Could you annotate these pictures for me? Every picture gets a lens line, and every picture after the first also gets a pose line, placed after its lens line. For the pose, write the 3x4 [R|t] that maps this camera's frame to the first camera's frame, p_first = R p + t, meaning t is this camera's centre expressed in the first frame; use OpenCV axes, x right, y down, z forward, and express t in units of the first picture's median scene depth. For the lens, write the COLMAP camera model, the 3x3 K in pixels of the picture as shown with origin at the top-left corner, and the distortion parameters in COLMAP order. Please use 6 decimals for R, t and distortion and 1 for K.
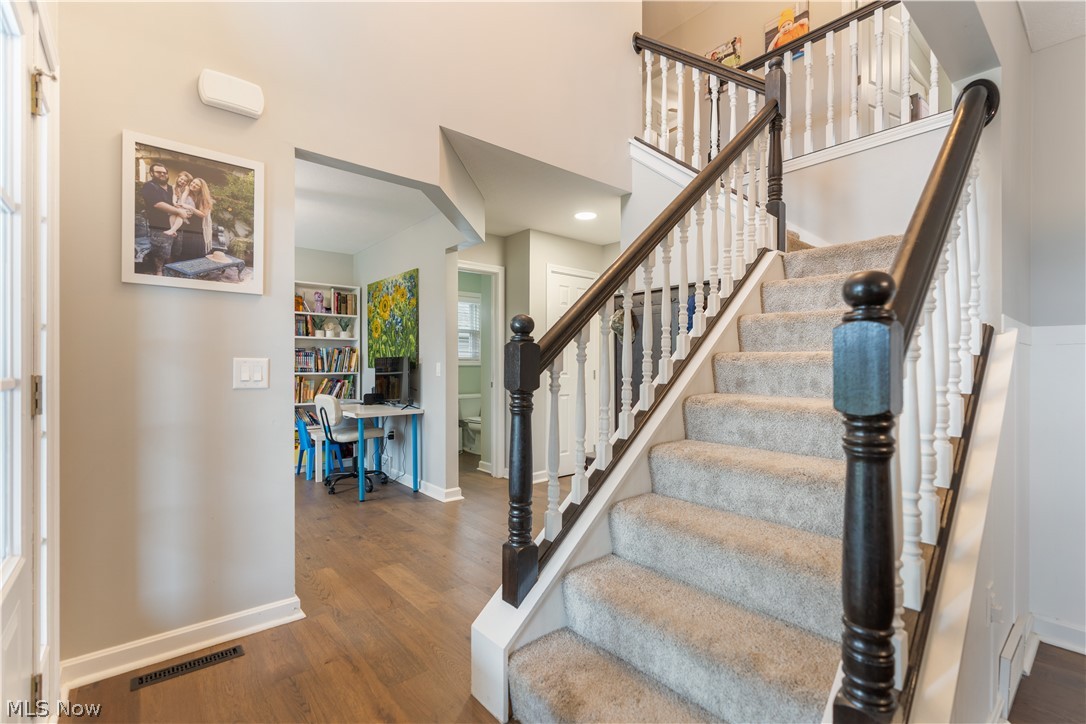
lens RADIAL K [[489.9, 0, 545.0], [0, 489.9, 371.3], [0, 0, 1]] dist [-0.009550, -0.000709]
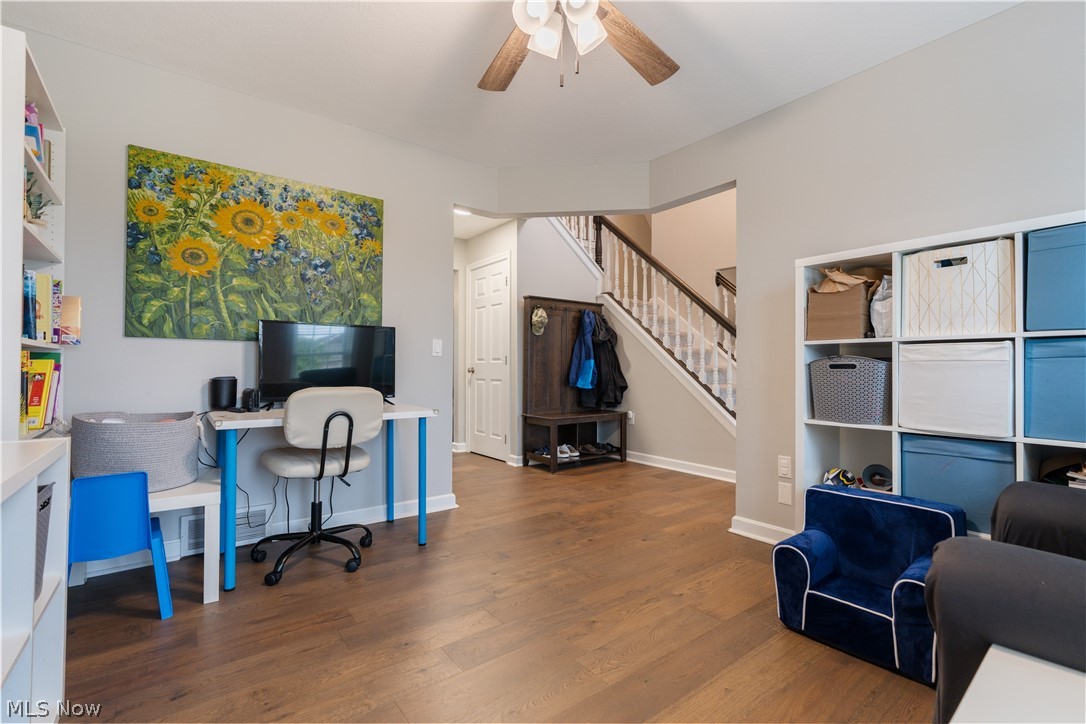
lens RADIAL K [[481.6, 0, 543.8], [0, 481.6, 360.4], [0, 0, 1]] dist [-0.002085, -0.000464]
pose [[0.041259, 0.016858, 0.999006, -0.807406], [0.003152, 0.999850, -0.017002, 0.025419], [-0.999143, 0.003851, 0.041200, 0.646734]]
